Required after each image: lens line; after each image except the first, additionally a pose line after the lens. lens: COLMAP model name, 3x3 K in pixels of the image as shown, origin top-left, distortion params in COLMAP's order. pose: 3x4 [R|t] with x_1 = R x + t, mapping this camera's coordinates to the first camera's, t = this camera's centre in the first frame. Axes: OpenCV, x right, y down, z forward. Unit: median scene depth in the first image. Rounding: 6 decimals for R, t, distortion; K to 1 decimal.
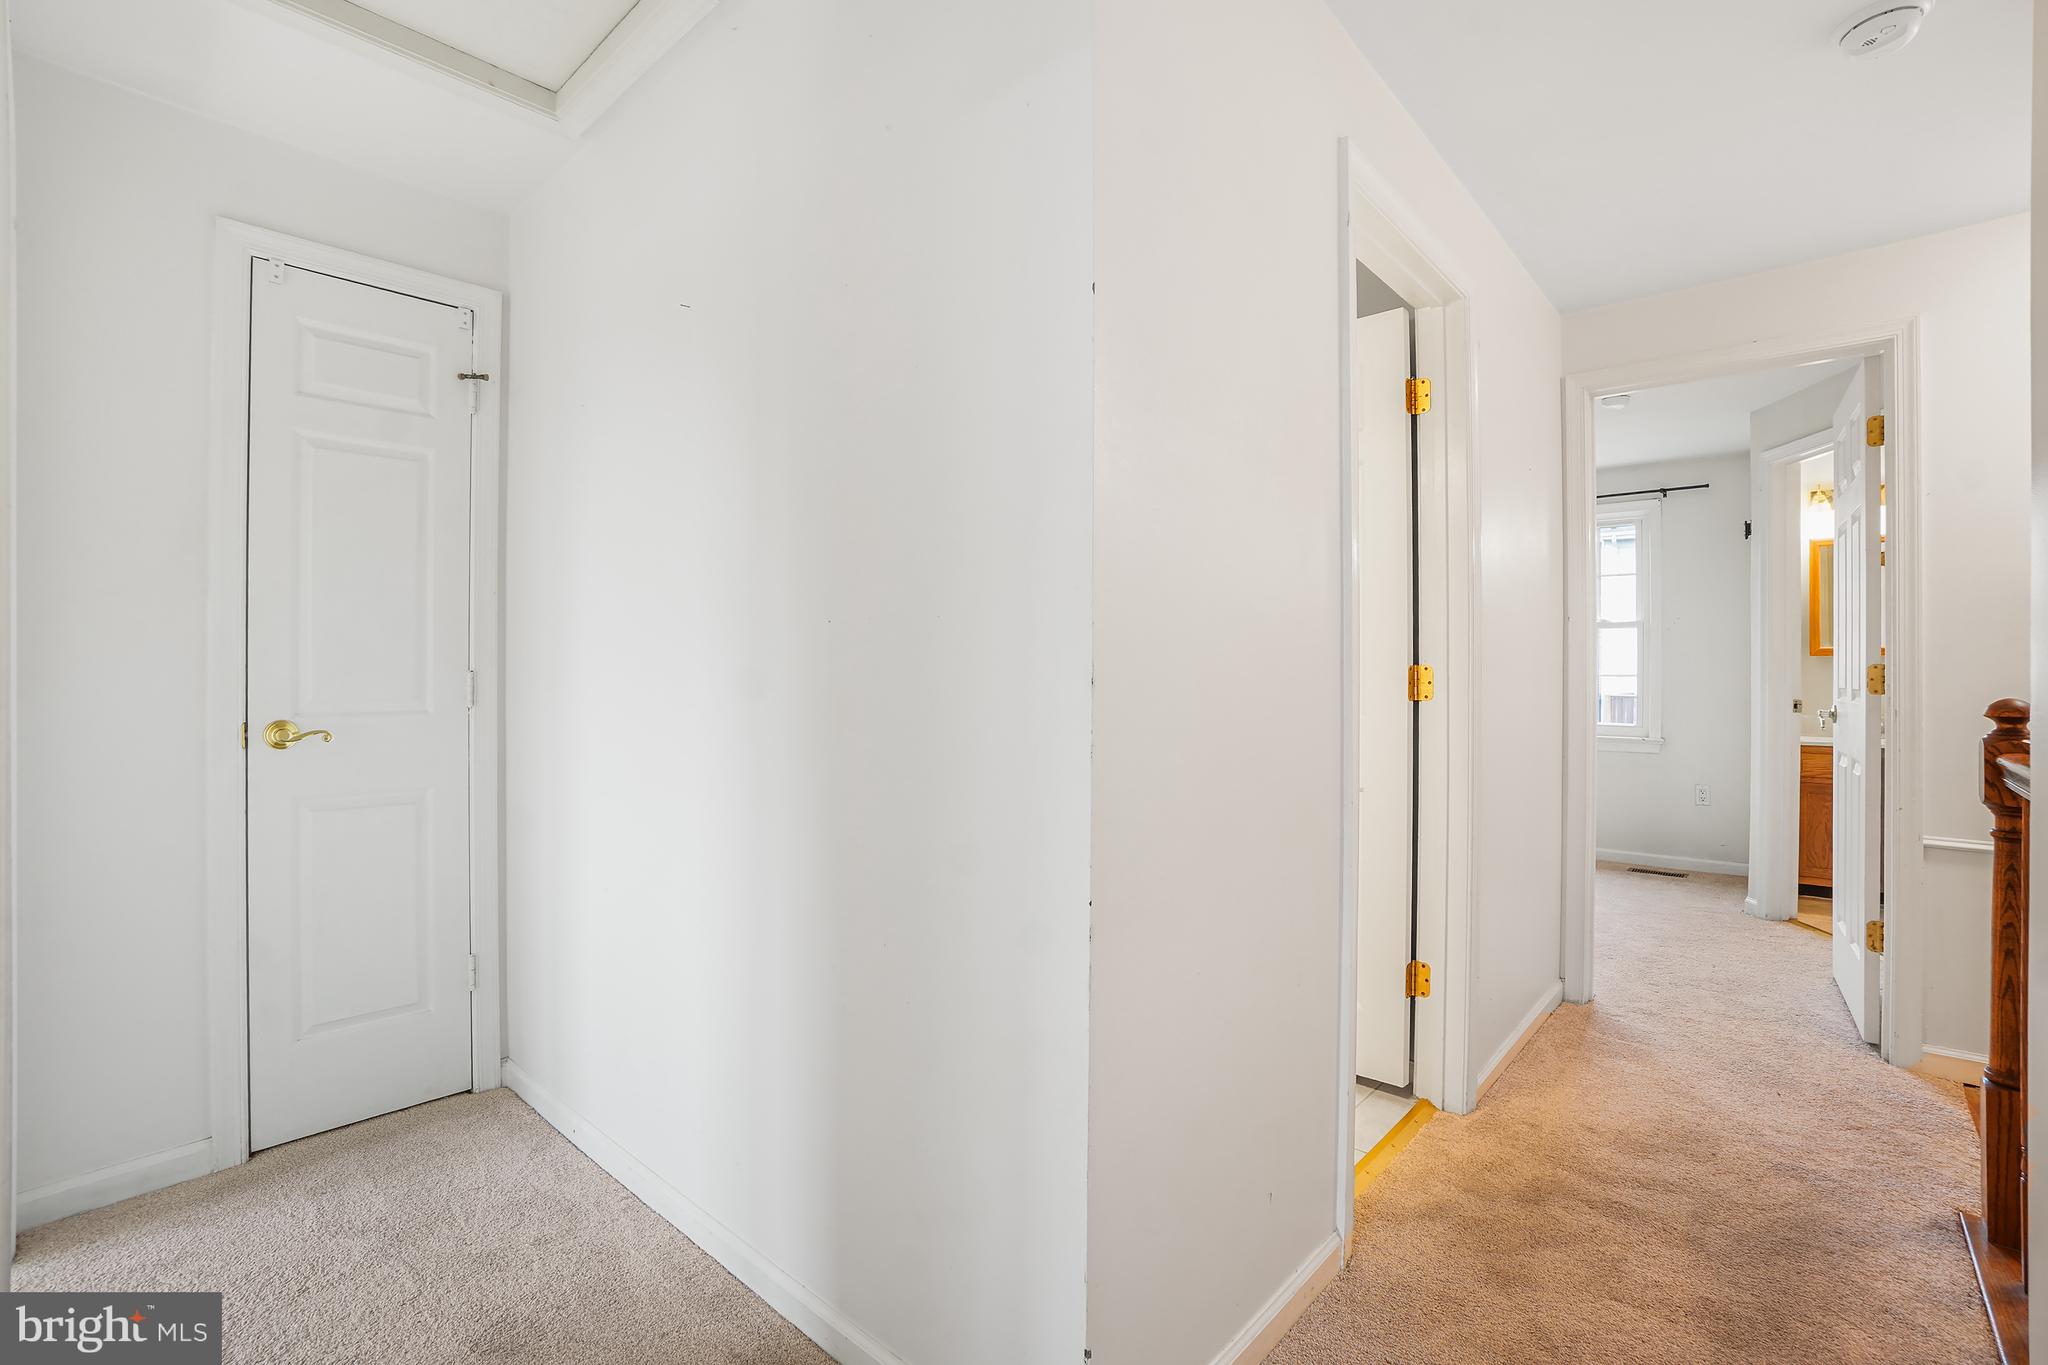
lens RADIAL K [[904.7, 0, 1014.3], [0, 904.7, 672.1], [0, 0, 1]] dist [-0.037205, 0.004468]
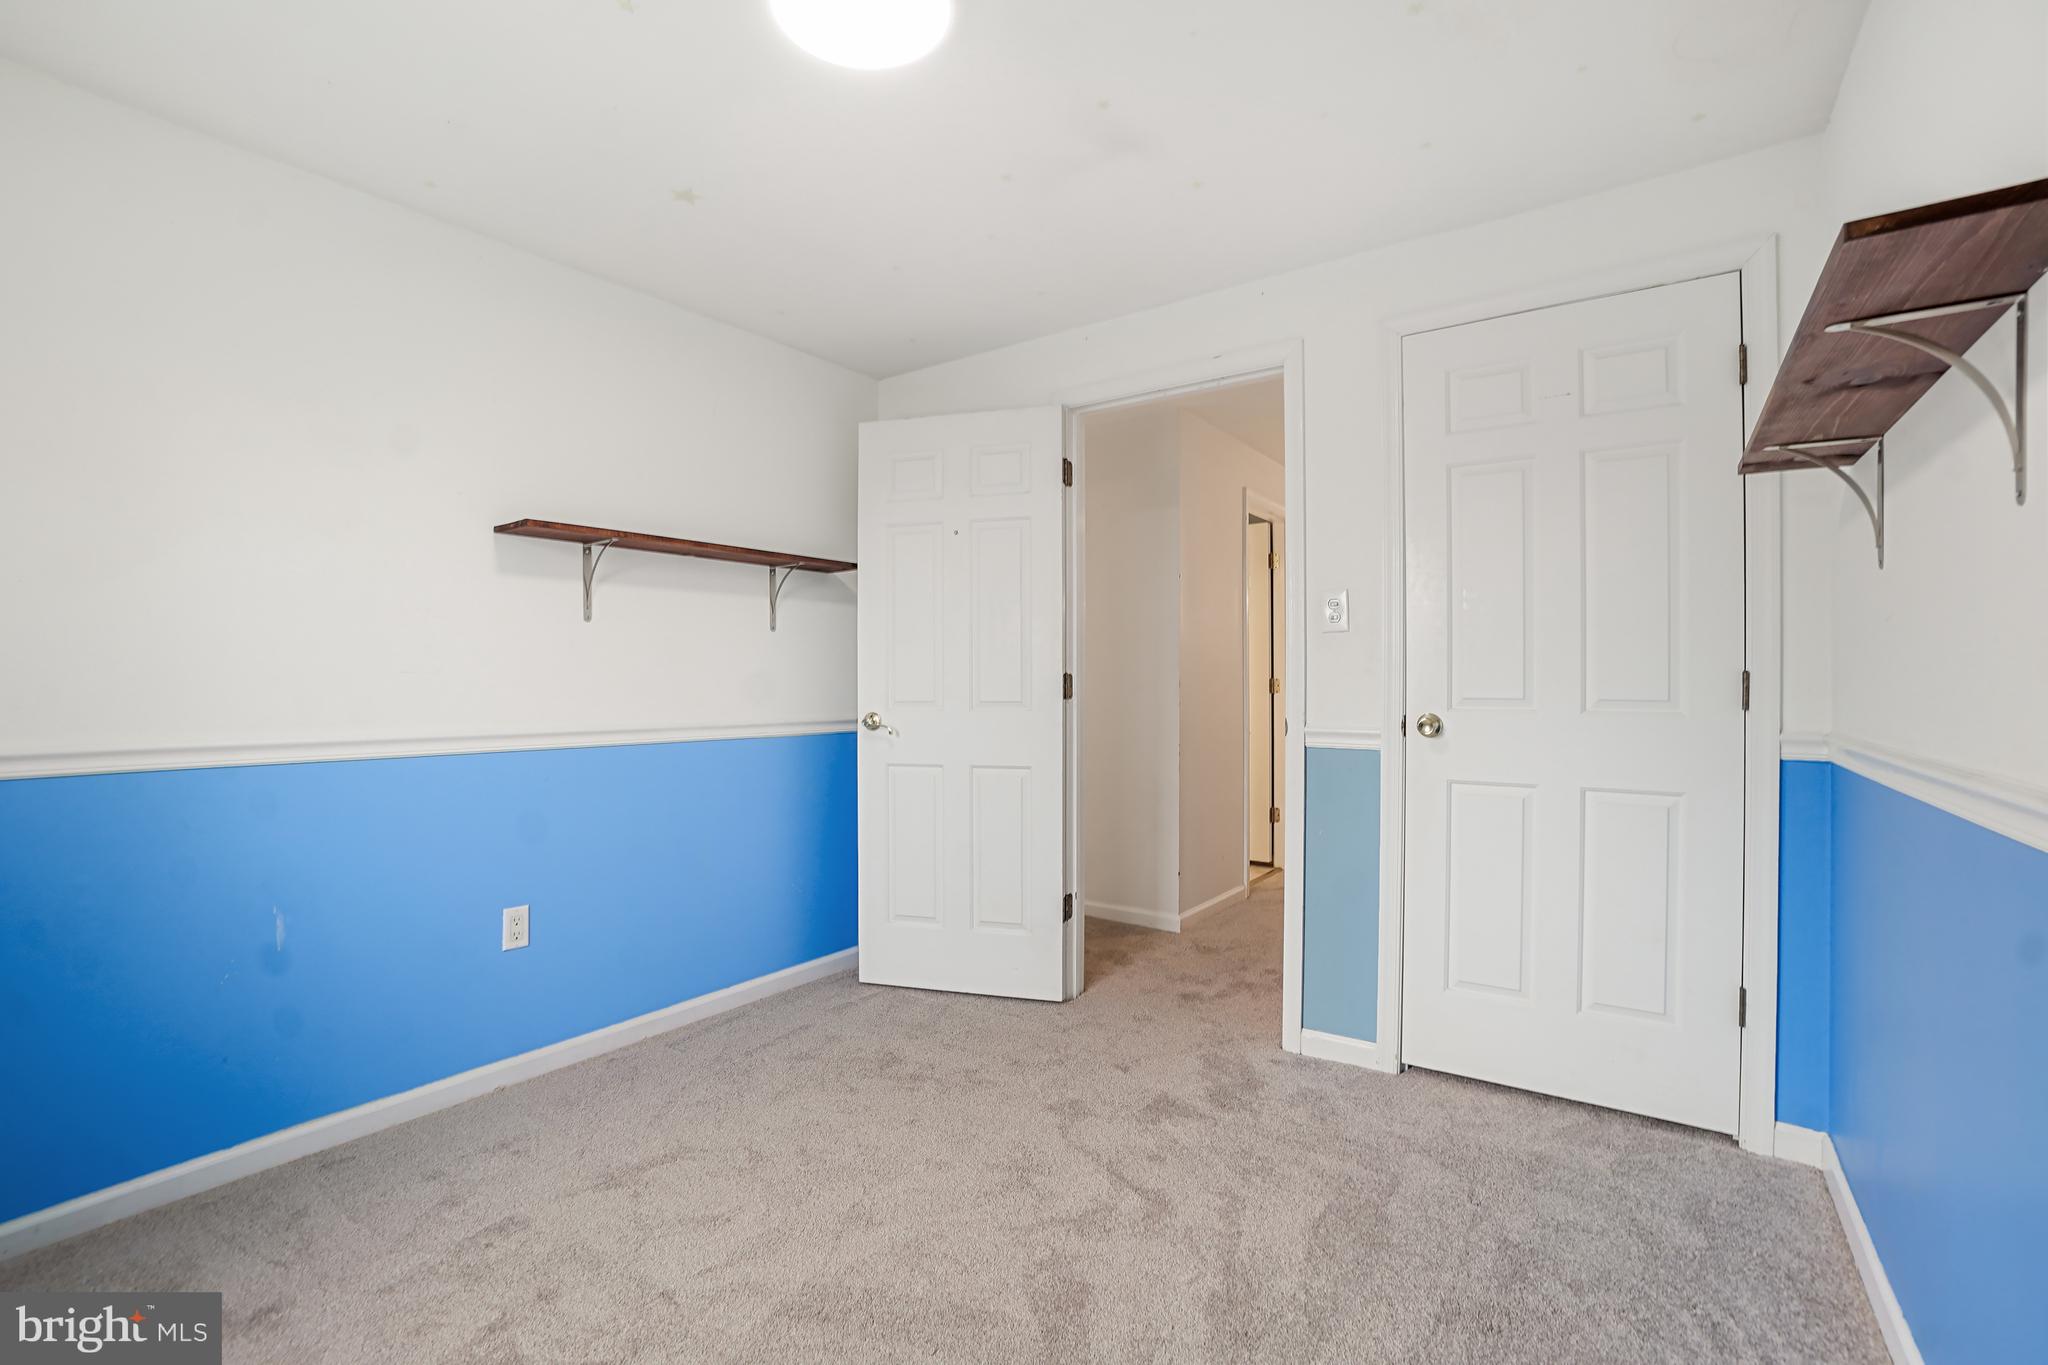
lens RADIAL K [[904.7, 0, 1030.7], [0, 904.7, 691.7], [0, 0, 1]] dist [-0.037205, 0.004468]
pose [[0.991012, -0.002798, 0.133743, -0.478104], [0.003415, 0.999985, -0.004382, 0.035440], [-0.133728, 0.004800, 0.991006, -1.209948]]
